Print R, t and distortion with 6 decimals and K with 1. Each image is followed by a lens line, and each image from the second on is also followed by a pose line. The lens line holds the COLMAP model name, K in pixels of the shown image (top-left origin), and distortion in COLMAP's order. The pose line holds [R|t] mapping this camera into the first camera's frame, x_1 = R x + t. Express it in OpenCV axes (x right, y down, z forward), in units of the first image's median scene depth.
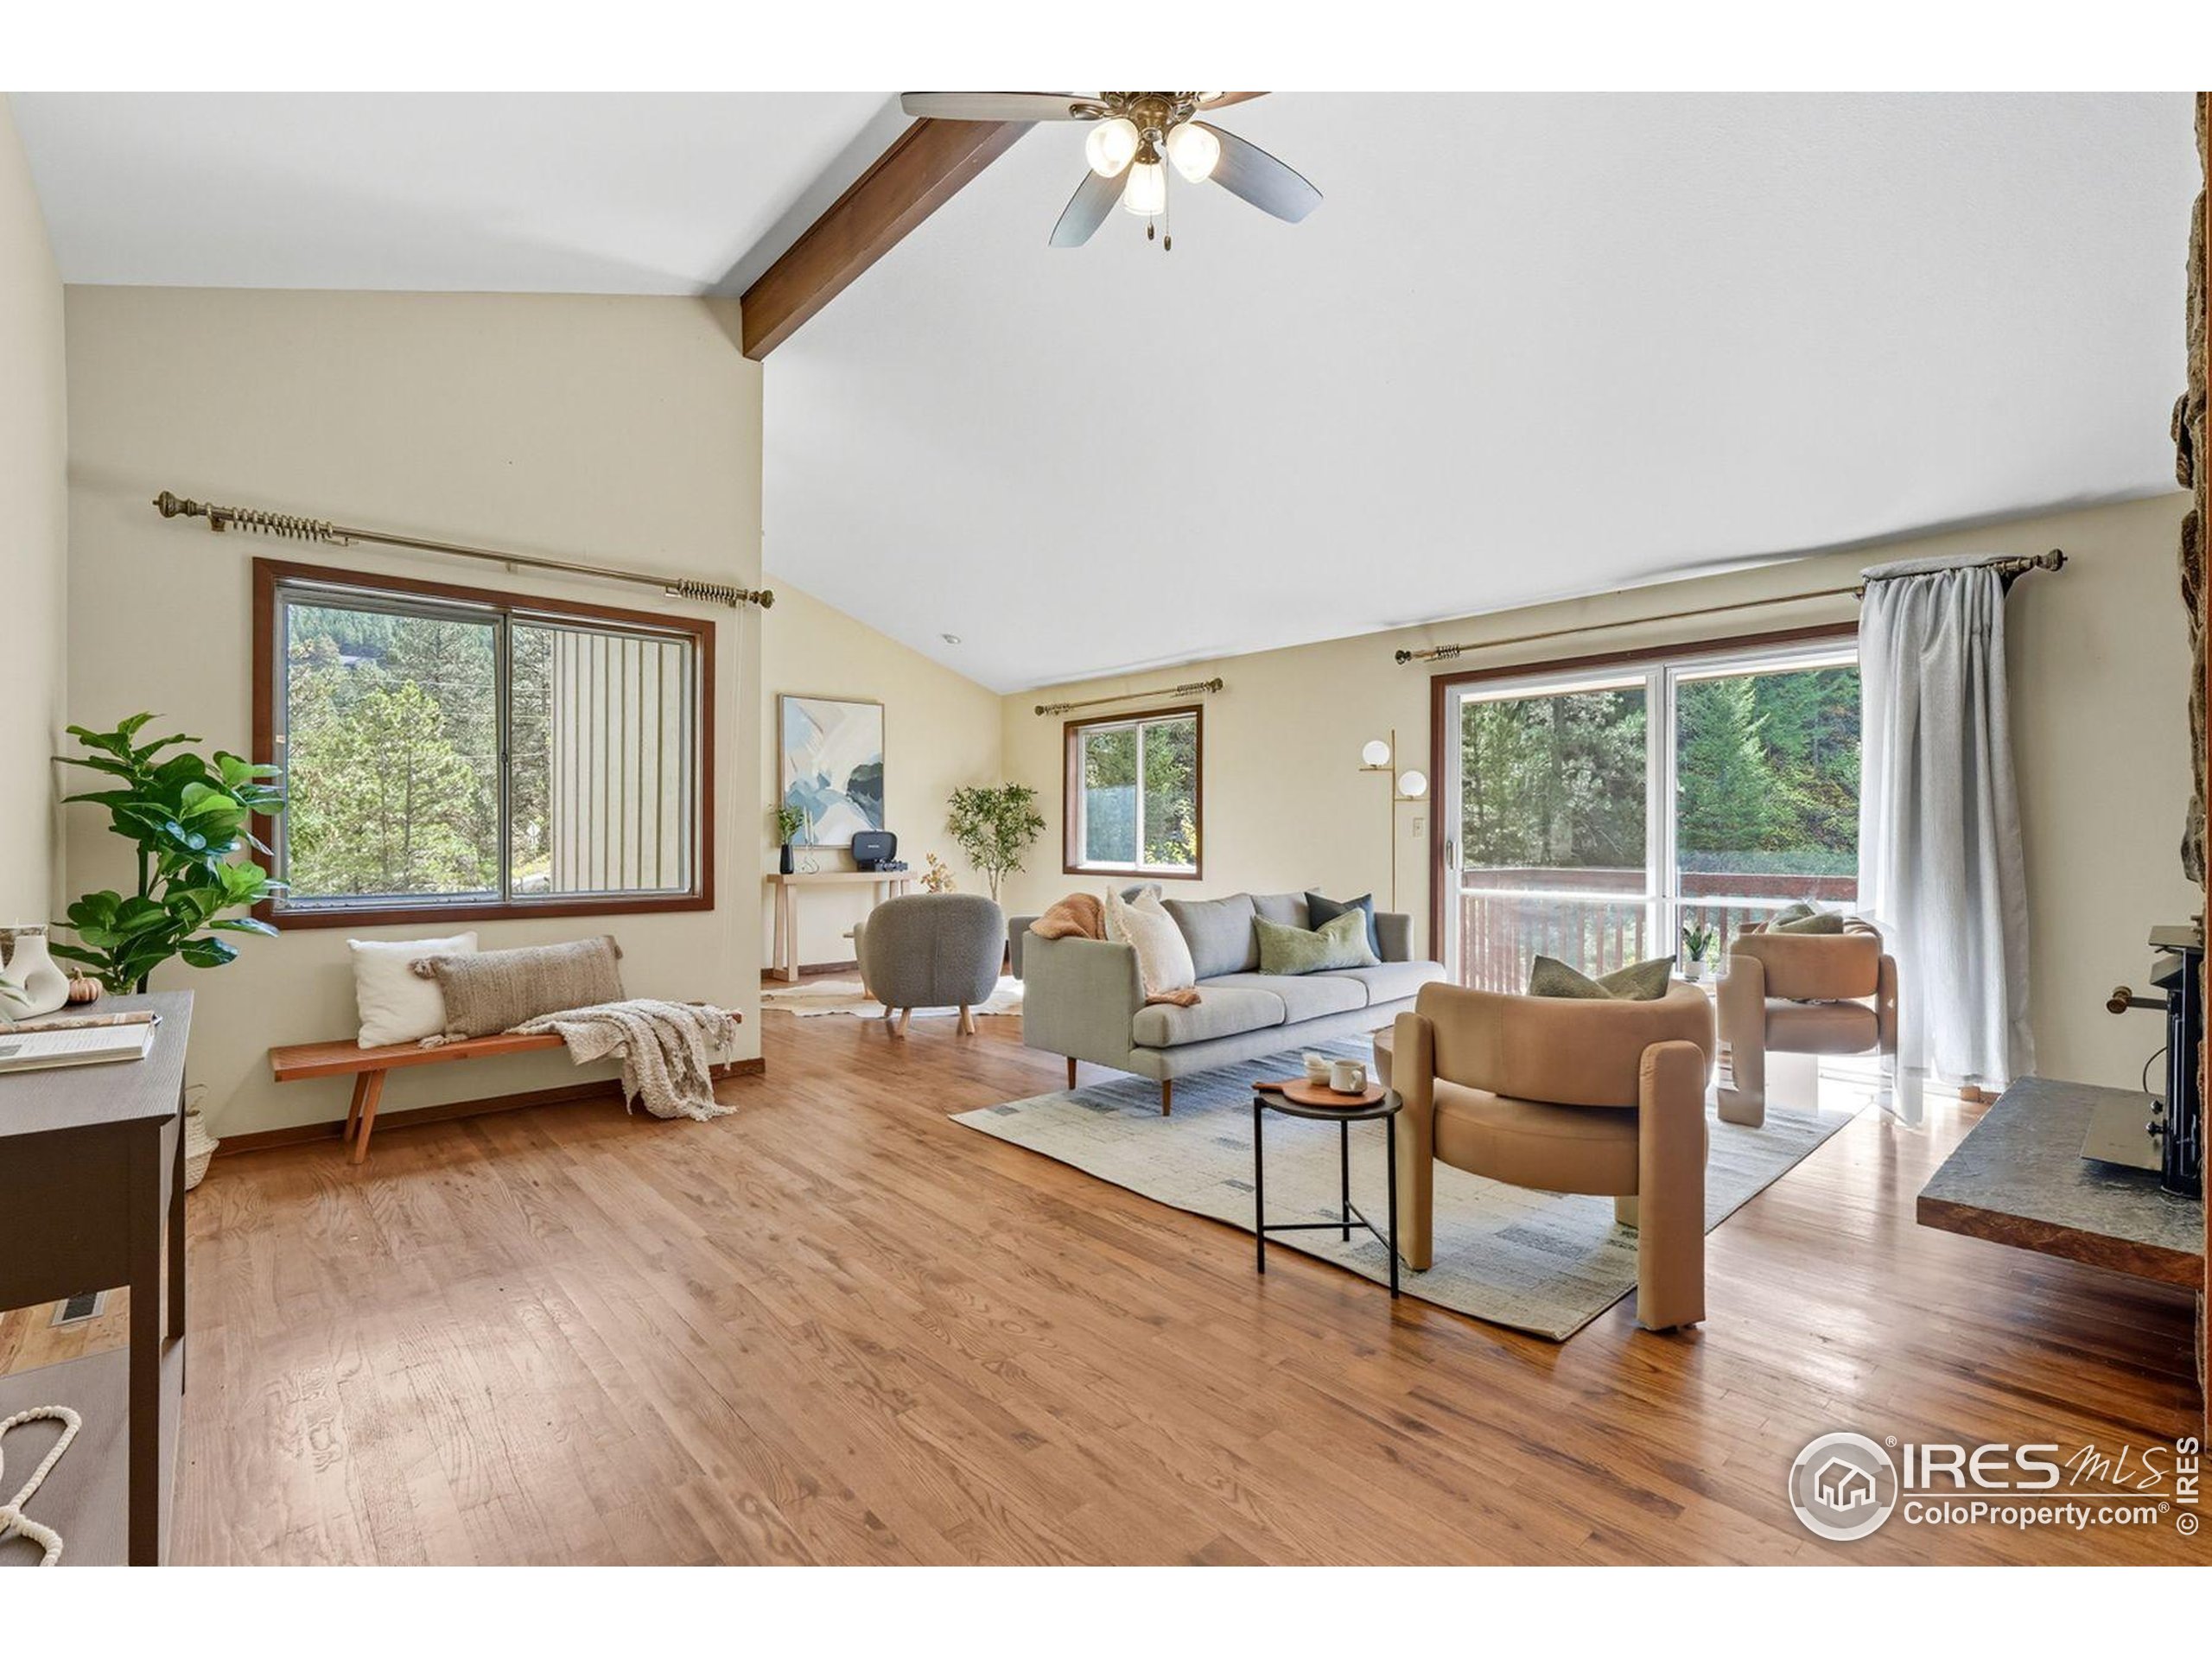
lens RADIAL K [[1014.1, 0, 1111.1], [0, 1014.1, 816.3], [0, 0, 1]] dist [-0.003025, 0.000073]
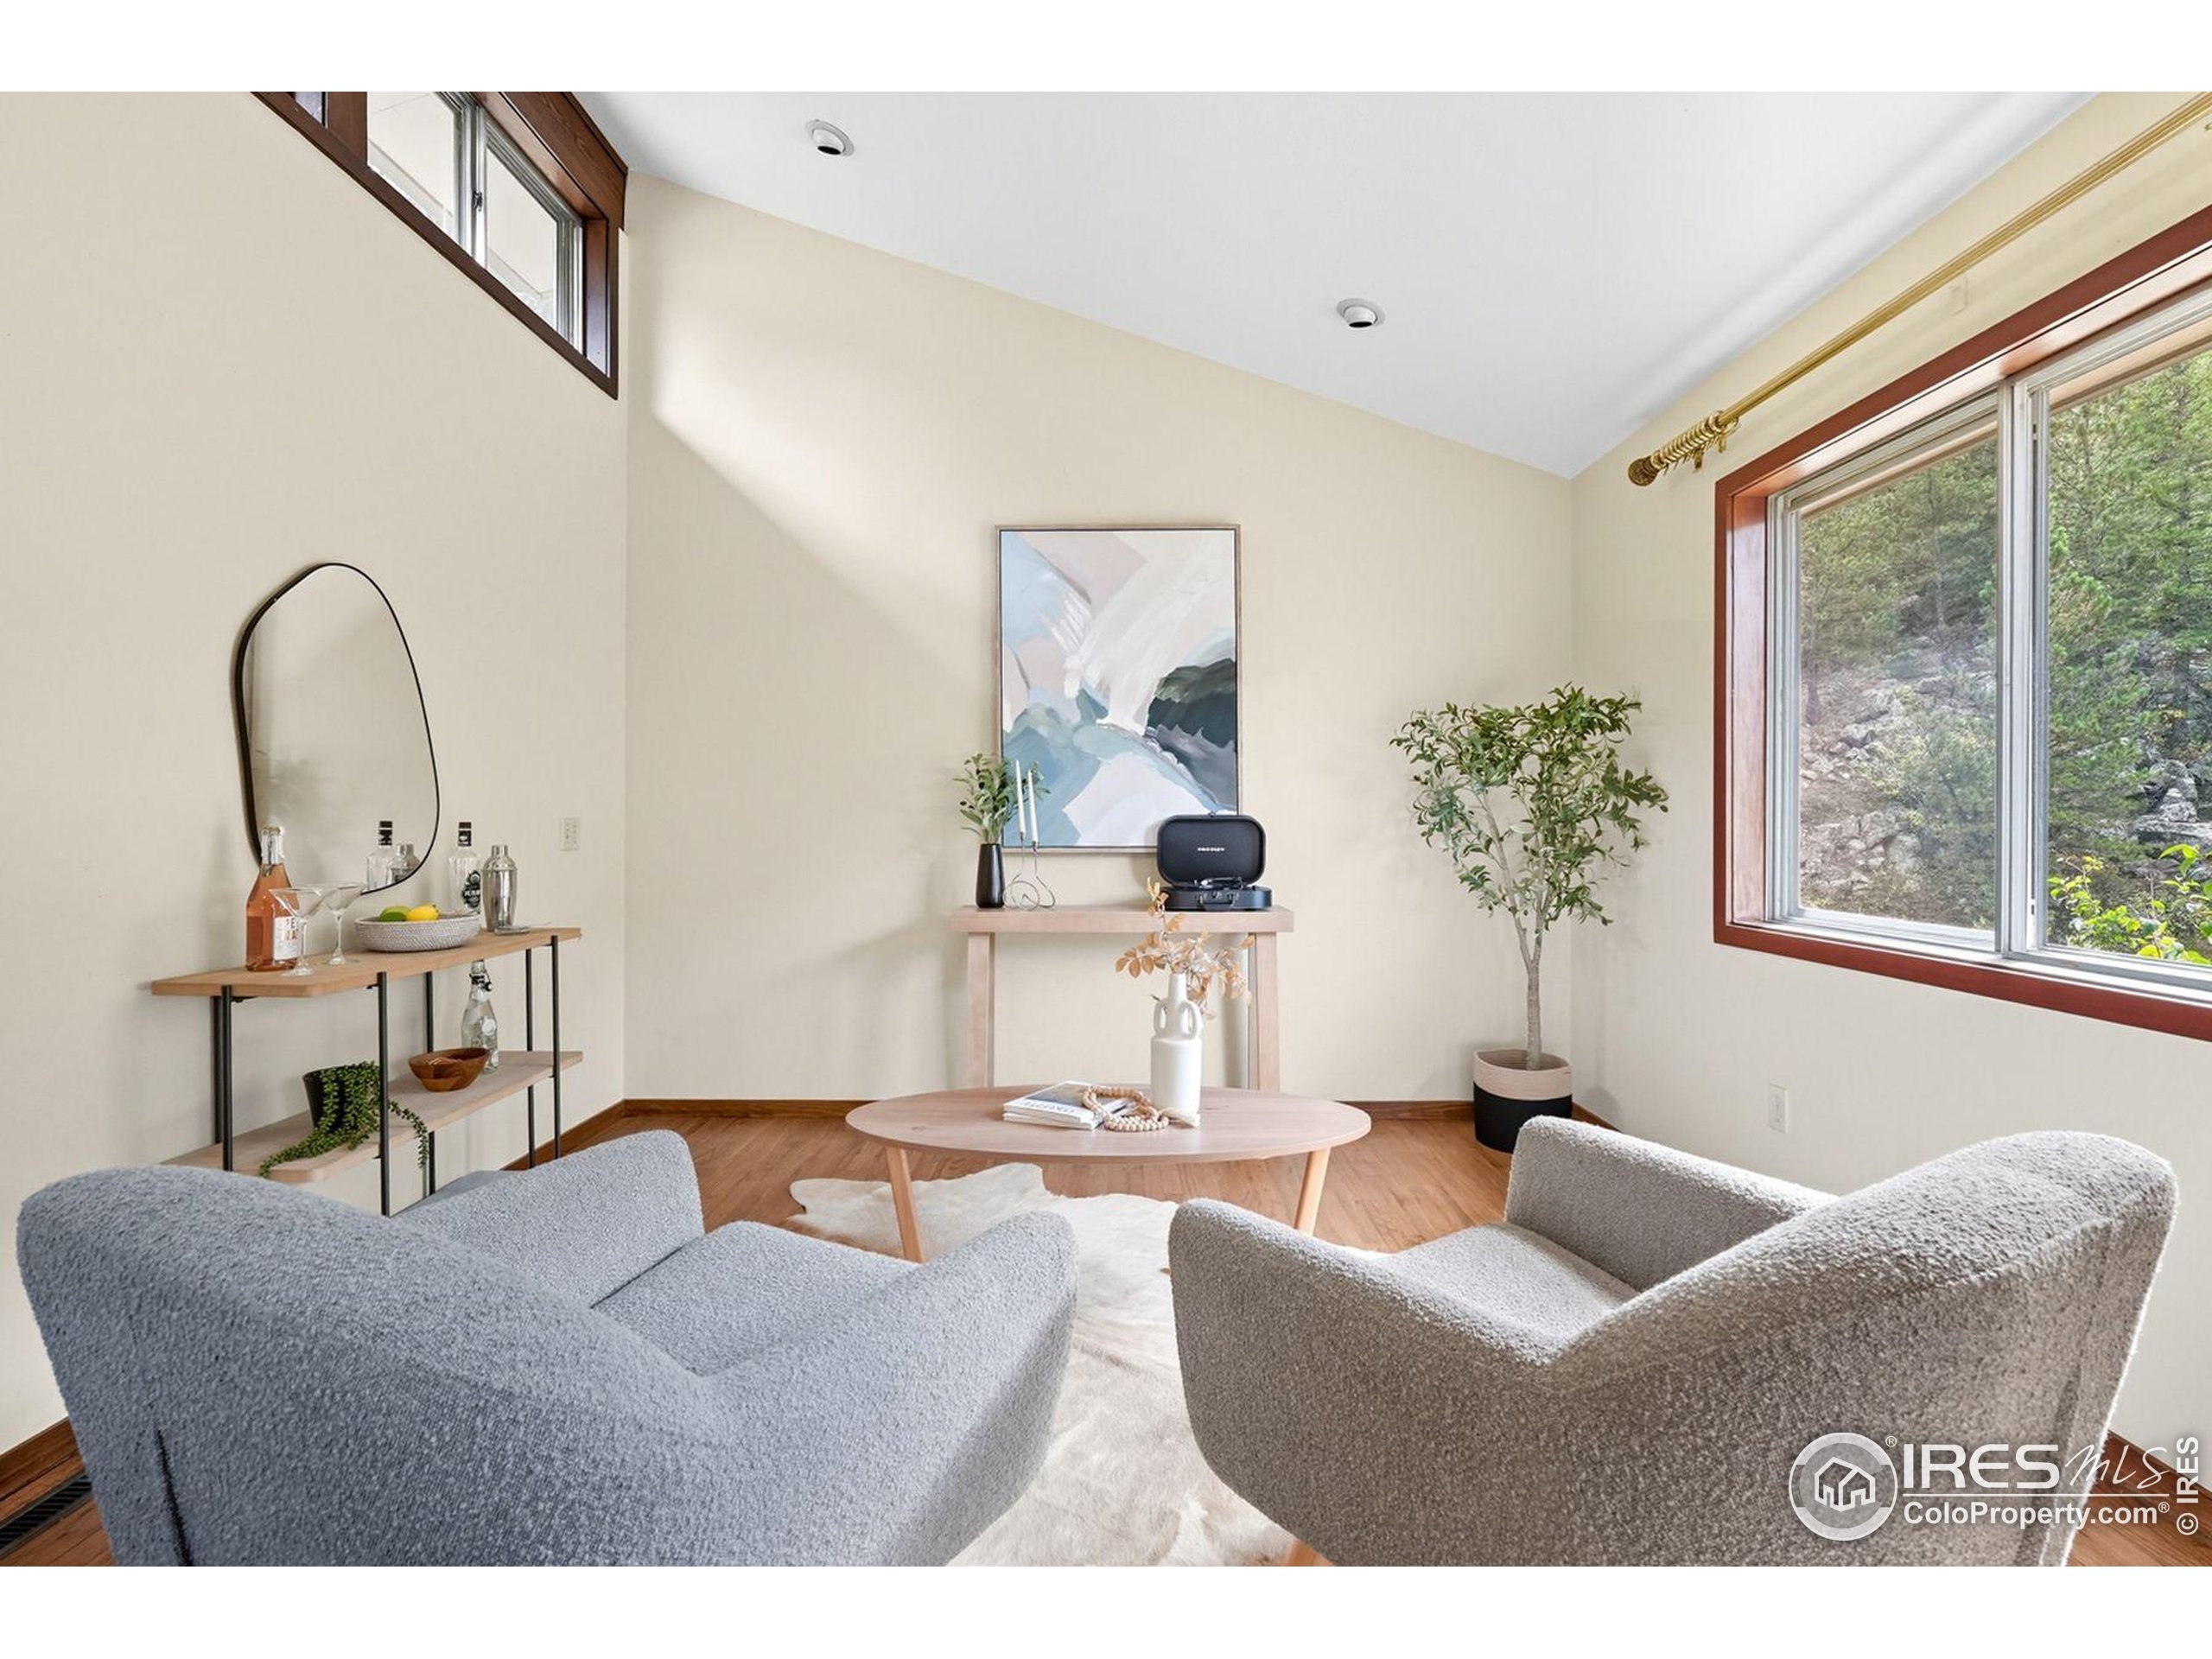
lens RADIAL K [[1014.1, 0, 1111.1], [0, 1014.1, 816.3], [0, 0, 1]] dist [-0.003025, 0.000073]
pose [[0.744253, 0.000949, -0.667897, 0.027288], [0.009215, 0.999889, 0.011690, 0.009354], [0.667834, -0.014856, 0.744162, 0.638950]]
